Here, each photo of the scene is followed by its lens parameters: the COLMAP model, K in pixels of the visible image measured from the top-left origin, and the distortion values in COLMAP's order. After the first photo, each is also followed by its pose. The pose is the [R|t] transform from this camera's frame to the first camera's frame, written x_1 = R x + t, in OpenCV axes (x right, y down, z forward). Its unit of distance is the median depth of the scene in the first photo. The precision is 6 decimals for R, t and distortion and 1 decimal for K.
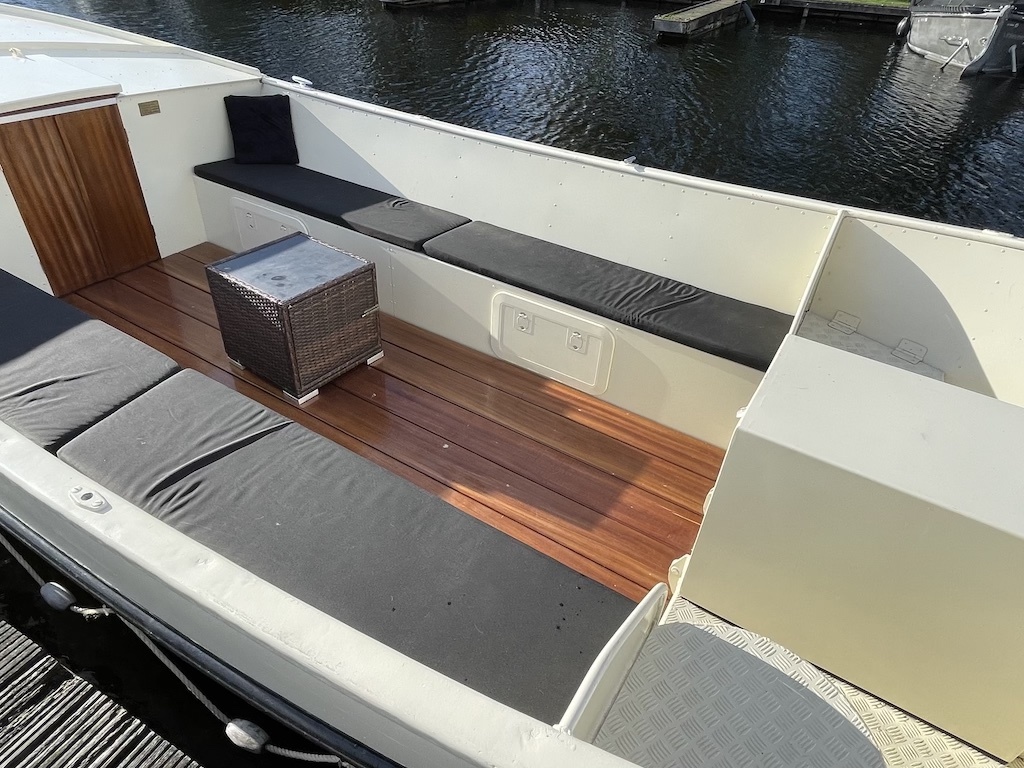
lens RADIAL K [[642.9, 0, 513.6], [0, 642.9, 389.4], [0, 0, 1]] dist [0.014471, -0.030914]
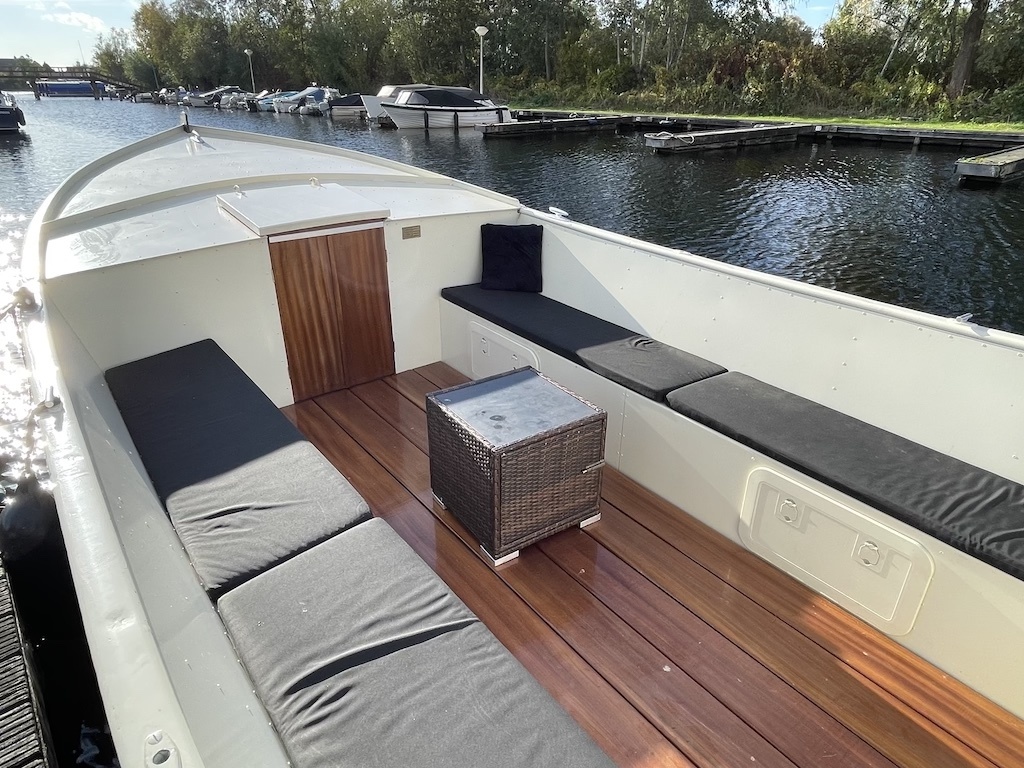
lens RADIAL K [[642.9, 0, 513.6], [0, 642.9, 389.4], [0, 0, 1]] dist [0.014471, -0.030914]
pose [[0.937883, 0.110143, -0.329005, -0.056310], [-0.169281, 0.973011, -0.156825, -0.071568], [0.302852, 0.202778, 0.931215, 0.169678]]
